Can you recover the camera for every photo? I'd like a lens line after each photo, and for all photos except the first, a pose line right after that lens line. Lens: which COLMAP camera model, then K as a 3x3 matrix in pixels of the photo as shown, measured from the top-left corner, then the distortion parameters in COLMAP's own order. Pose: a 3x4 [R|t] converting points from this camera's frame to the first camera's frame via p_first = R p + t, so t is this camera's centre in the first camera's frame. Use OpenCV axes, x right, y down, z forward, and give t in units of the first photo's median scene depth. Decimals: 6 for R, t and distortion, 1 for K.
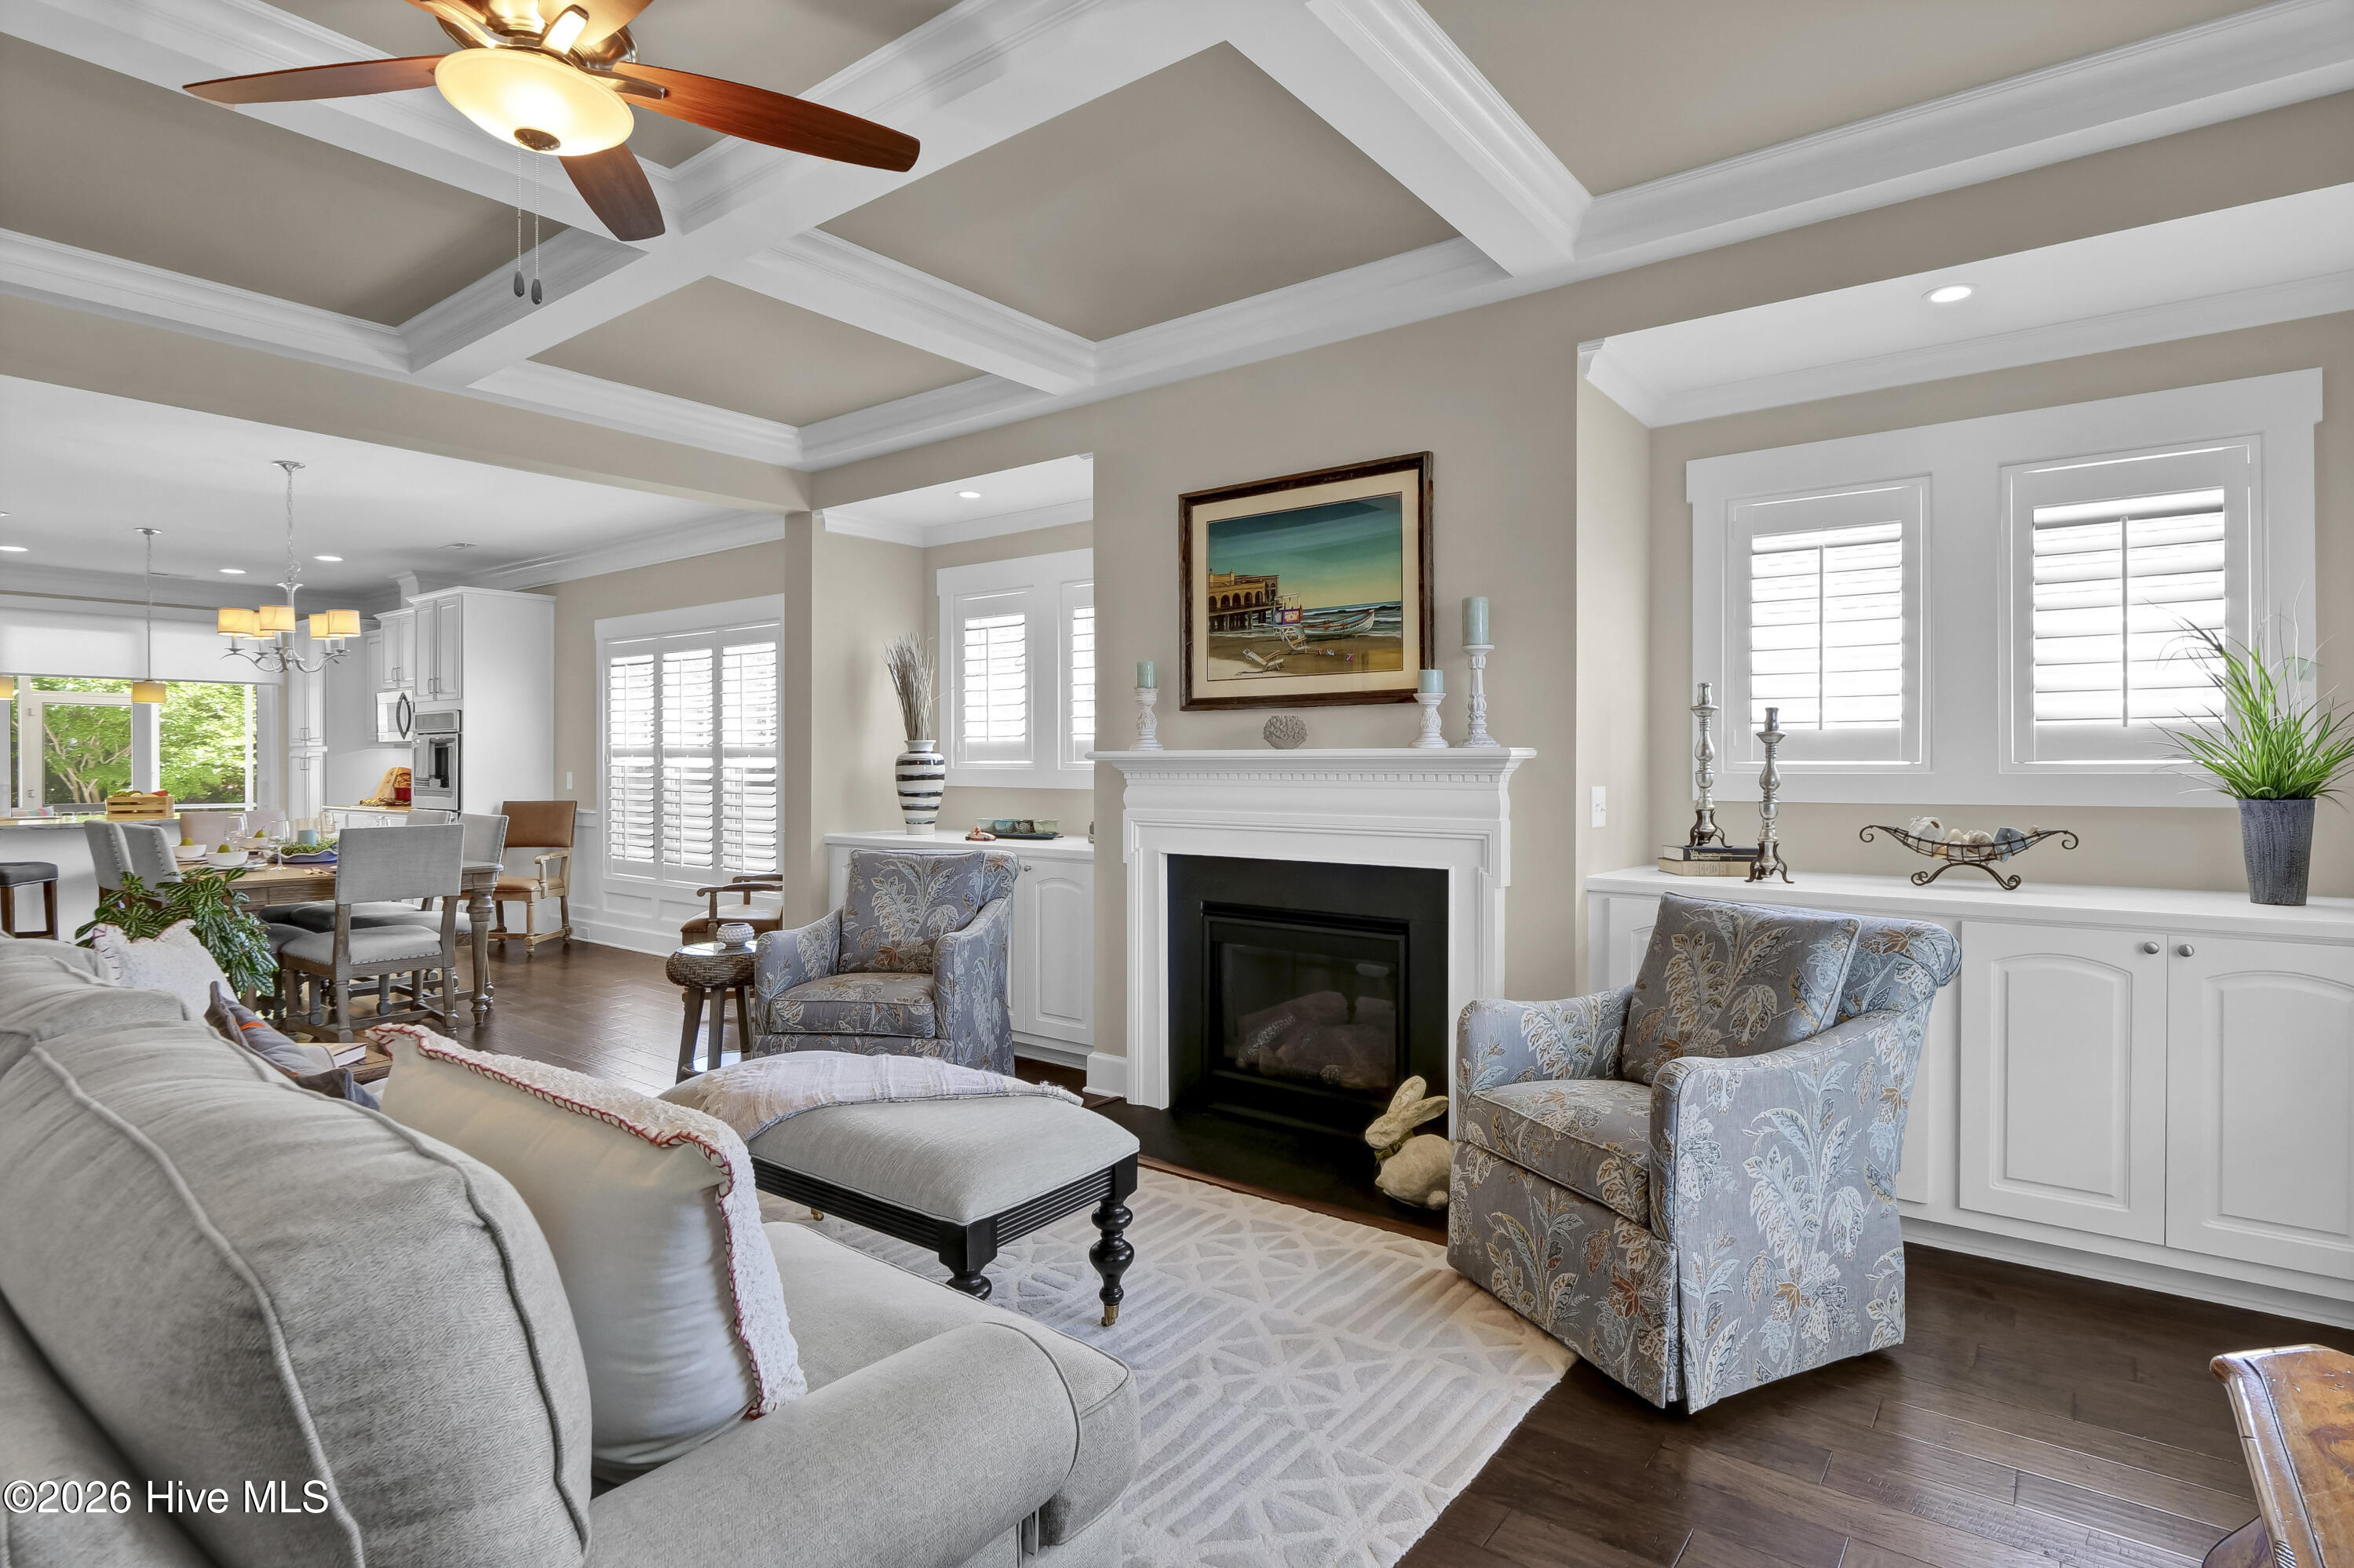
lens RADIAL K [[1191.8, 0, 1158.6], [0, 1191.8, 763.7], [0, 0, 1]] dist [0.002640, 0.000207]
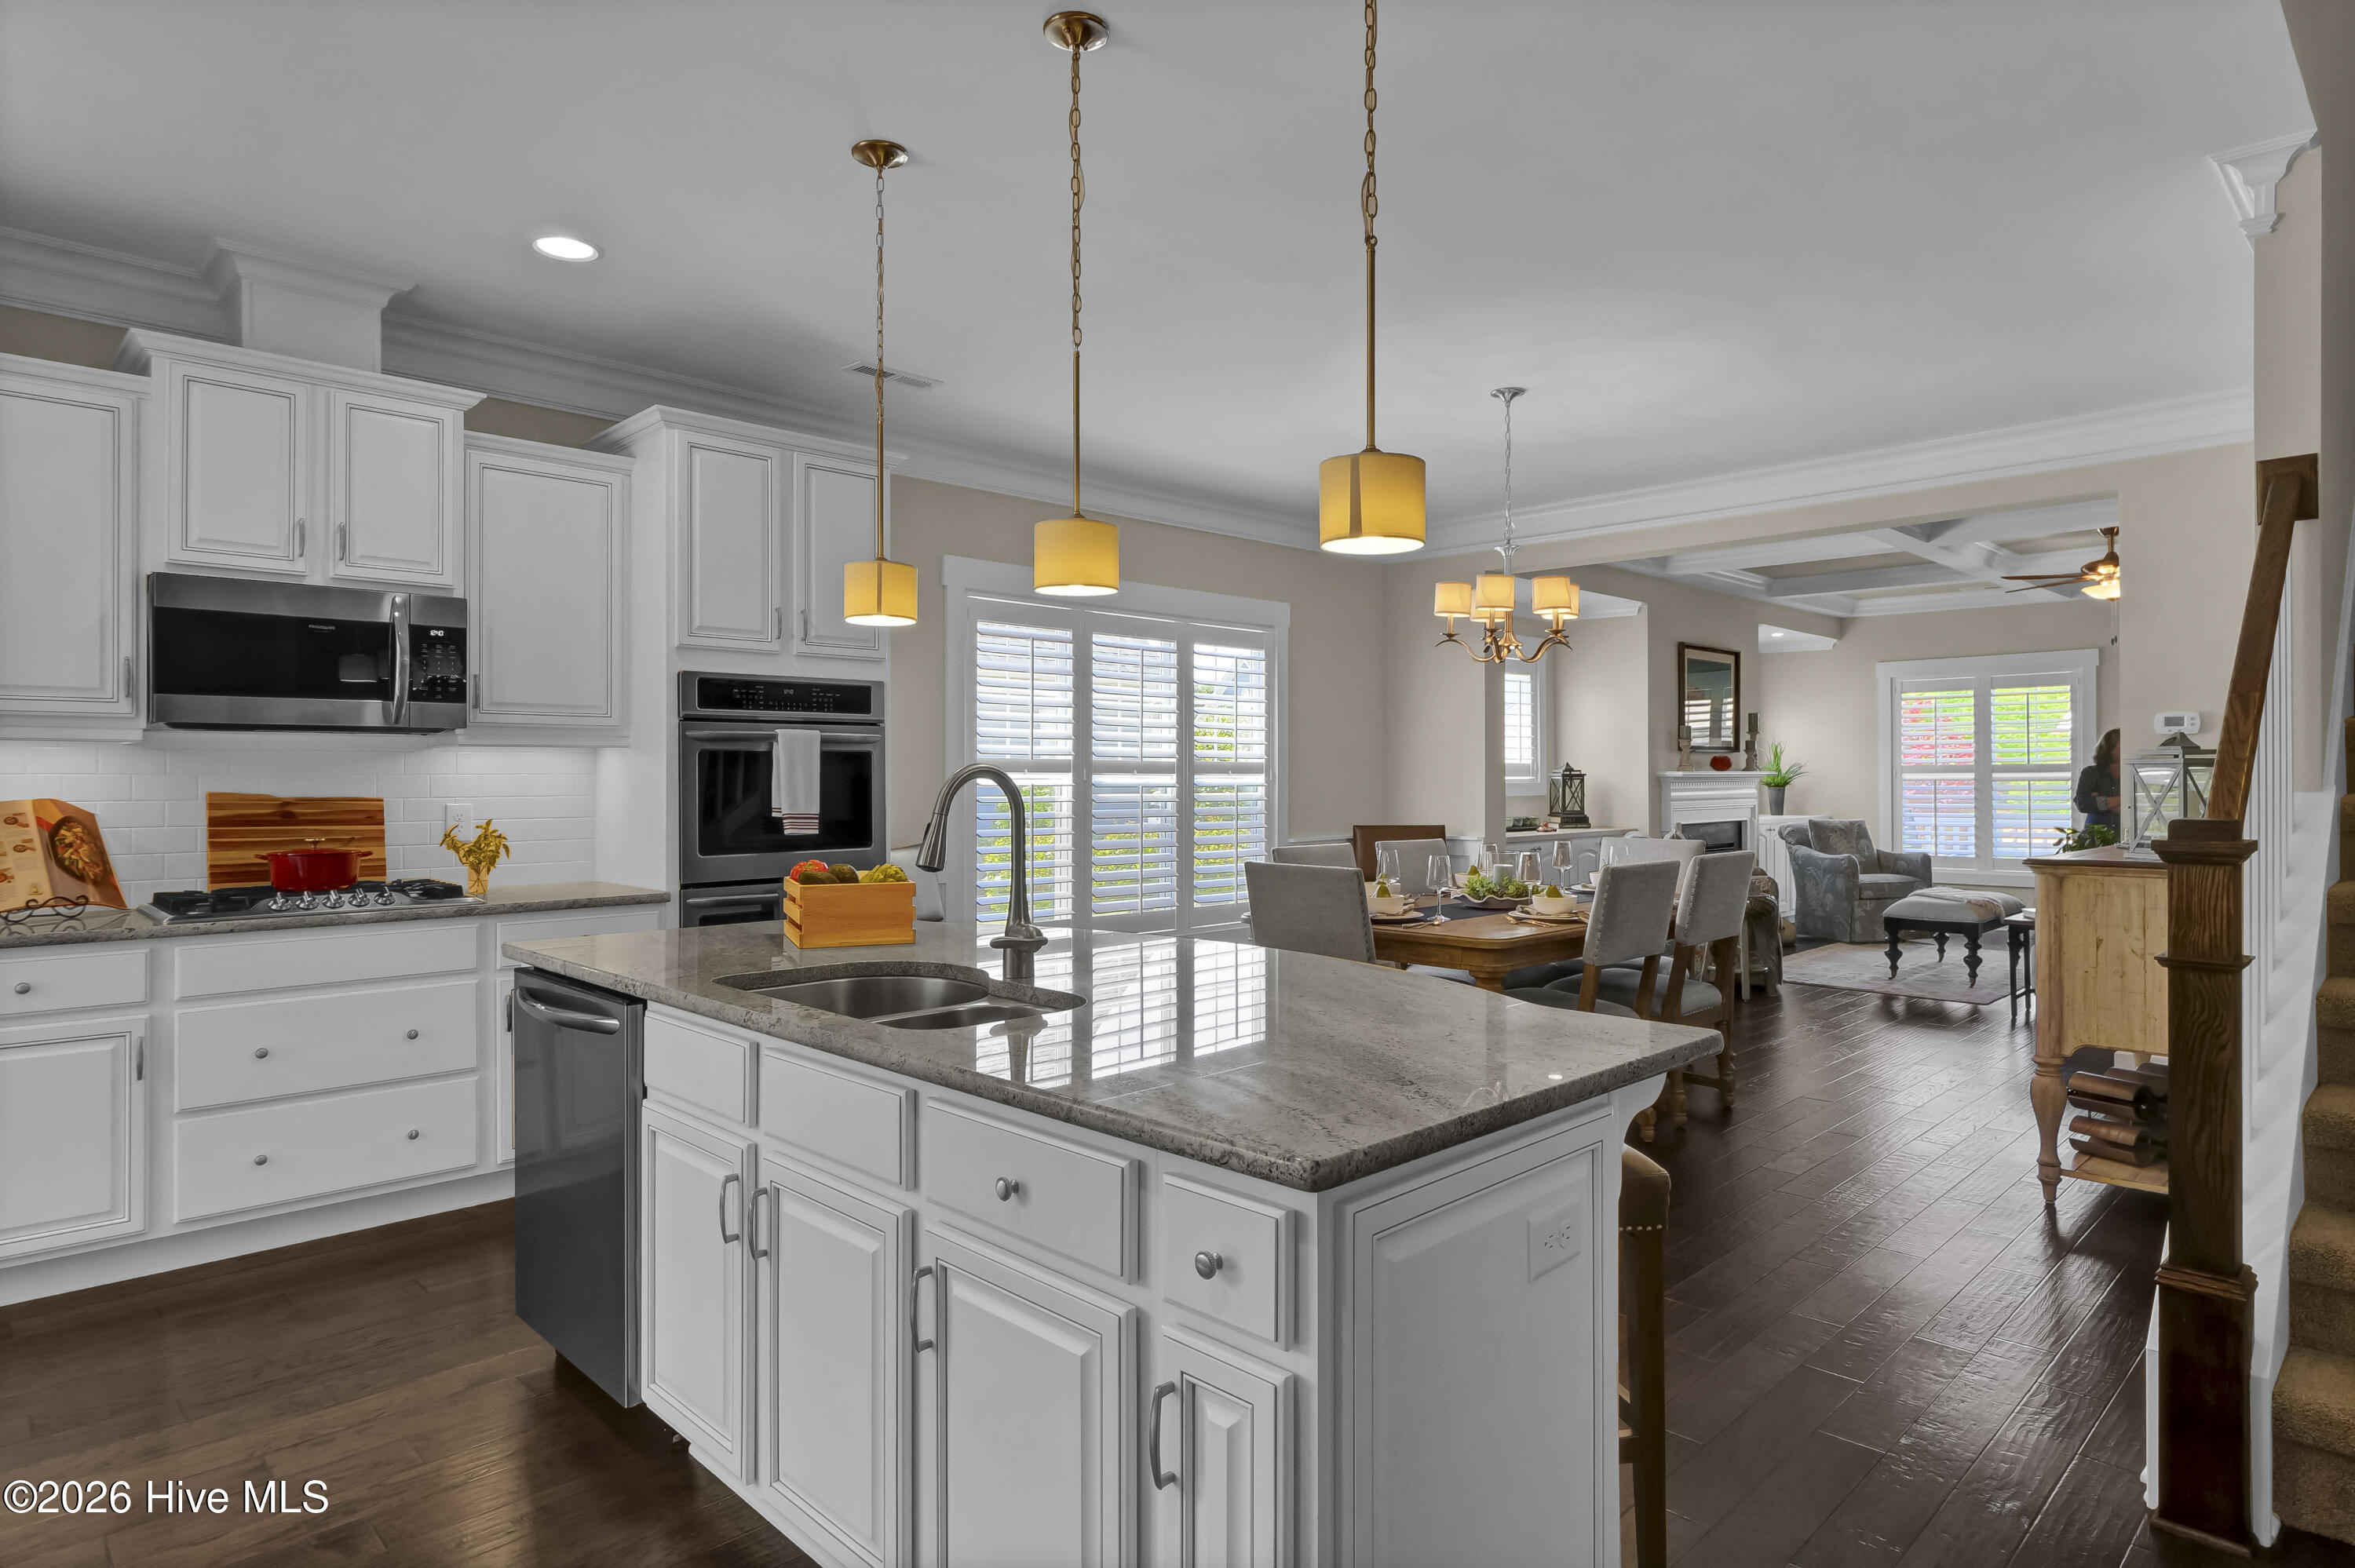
lens RADIAL K [[1239.9, 0, 1071.2], [0, 1239.9, 785.0], [0, 0, 1]] dist [-0.001468, -0.000166]
pose [[0.187008, 0.000306, 0.982358, -2.185187], [0.008785, 0.999959, -0.001984, 0.006395], [-0.982319, 0.009001, 0.186997, 1.614527]]
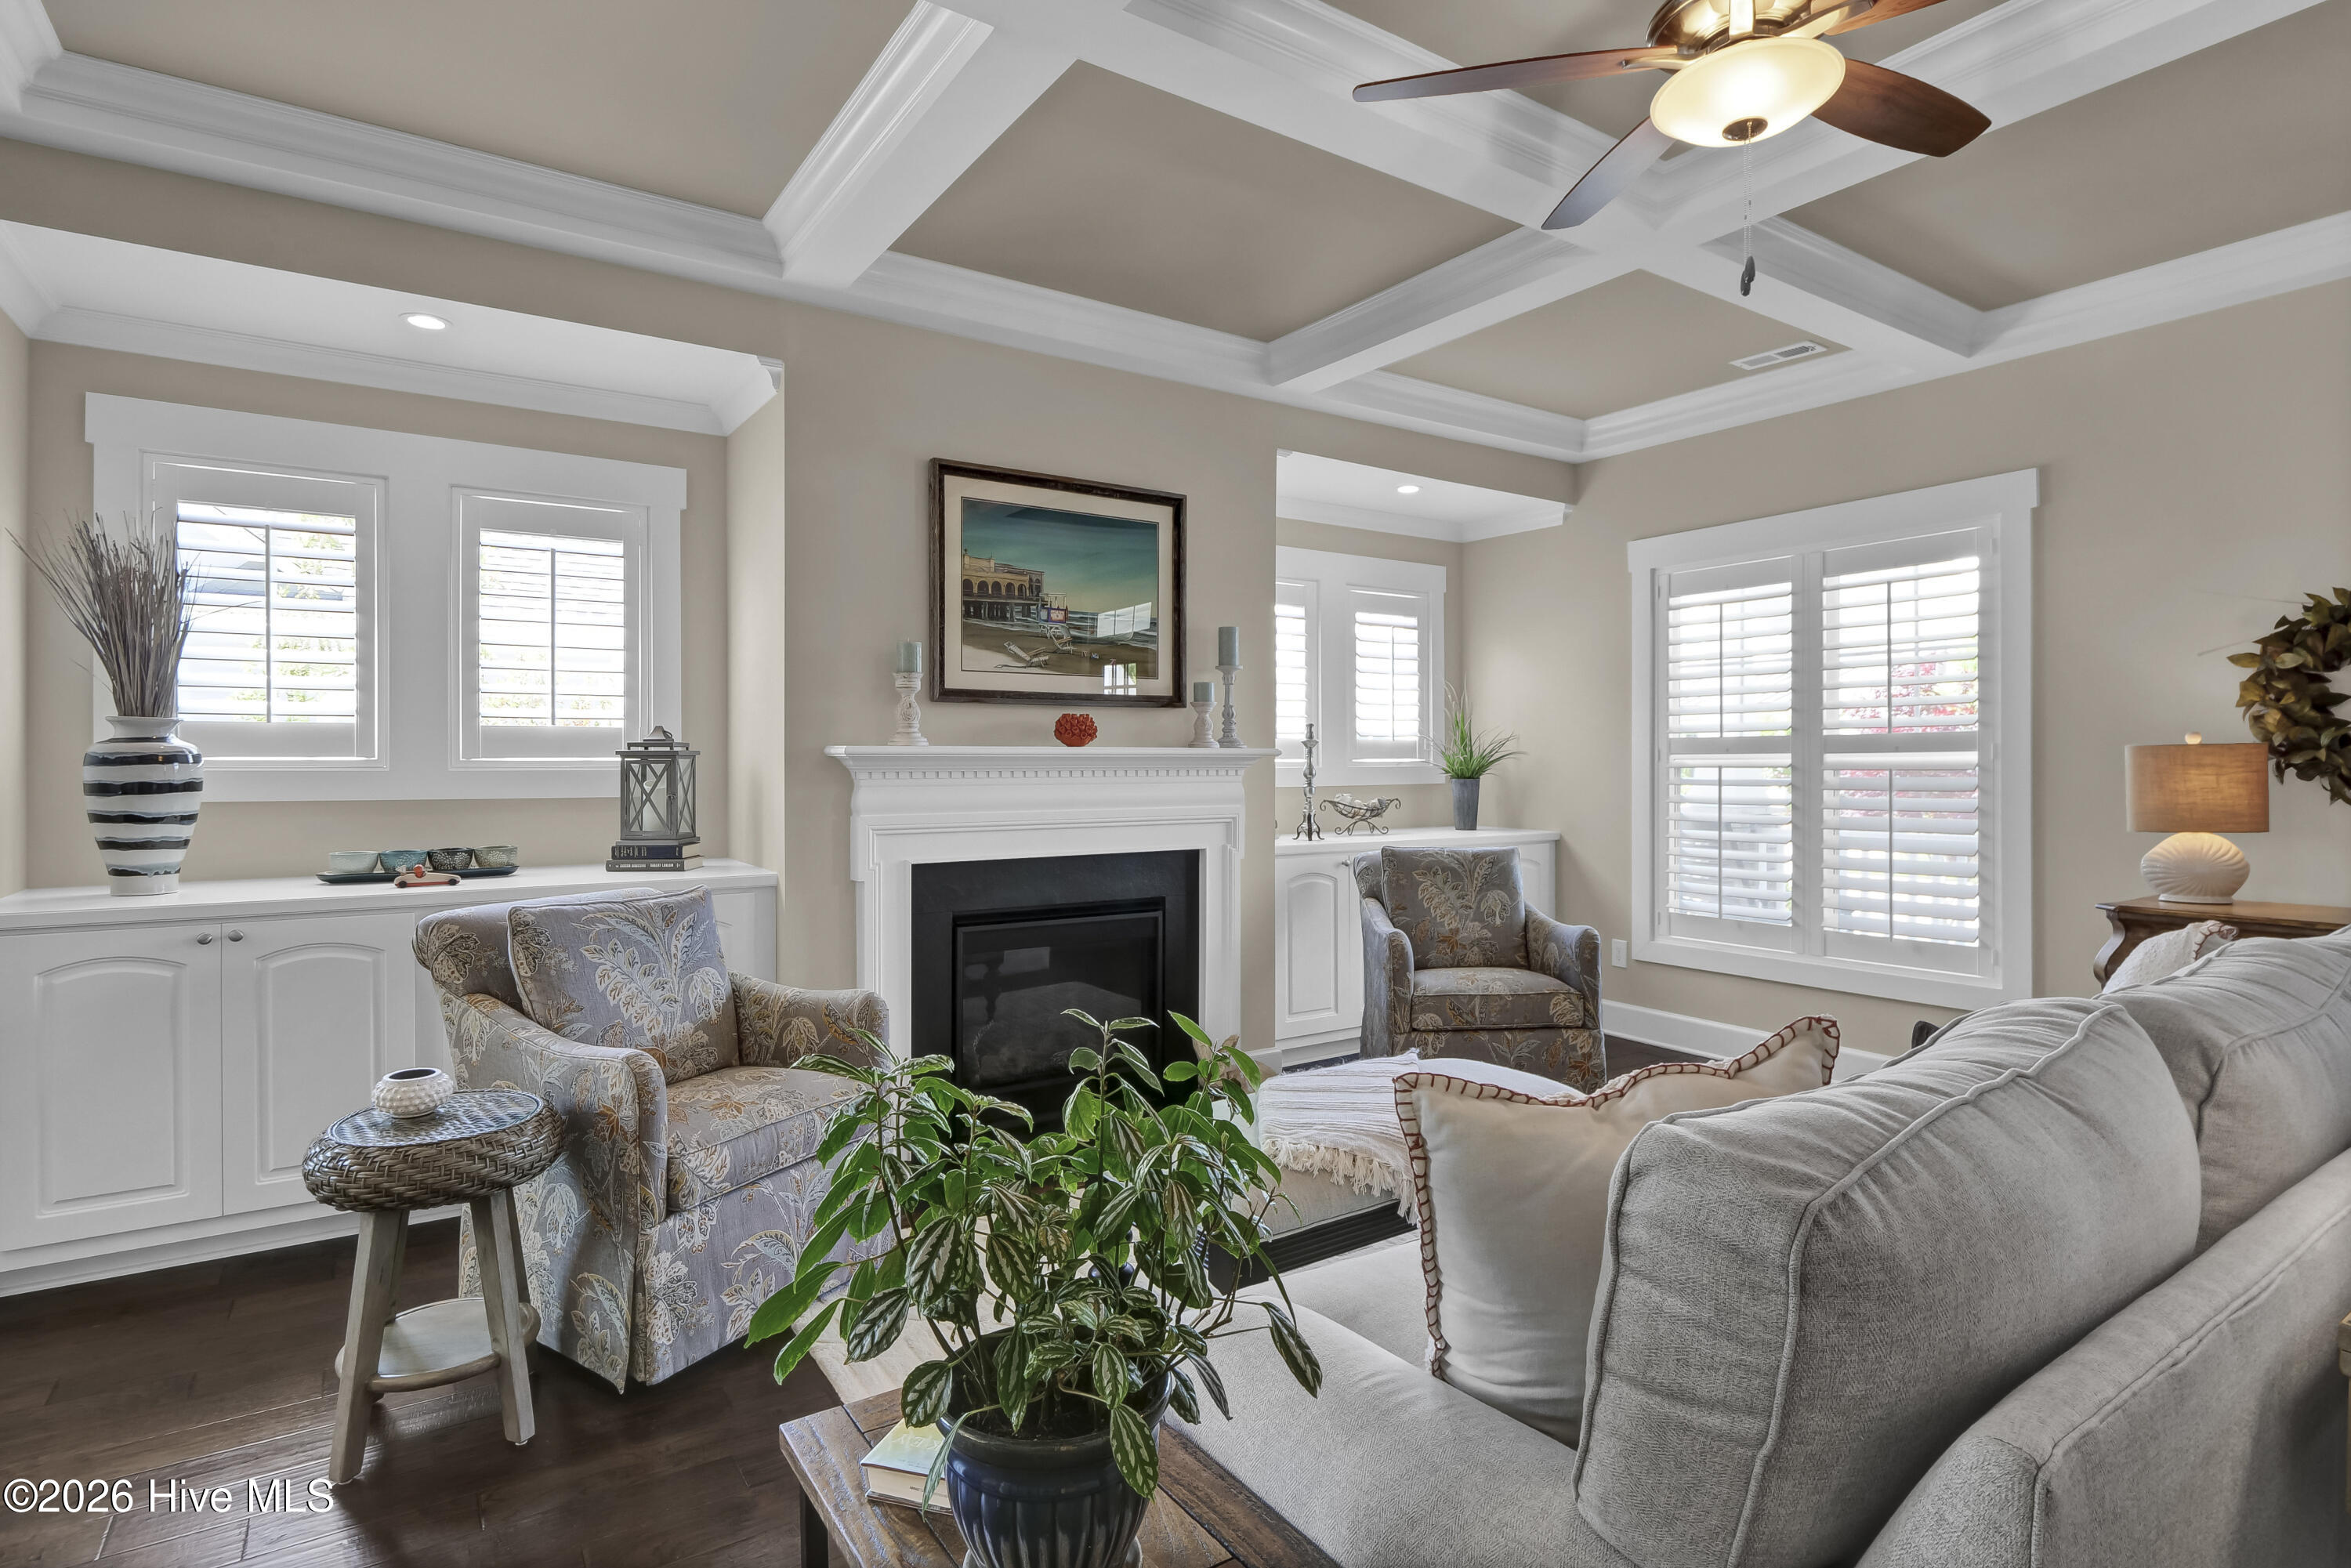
lens RADIAL K [[1190.3, 0, 1157.1], [0, 1190.3, 763.7], [0, 0, 1]] dist [0.002640, 0.000207]
pose [[0.315115, -0.002668, 0.949050, -0.773948], [0.000036, 0.999996, 0.002800, -0.000284], [-0.949053, -0.000848, 0.315114, 0.563535]]
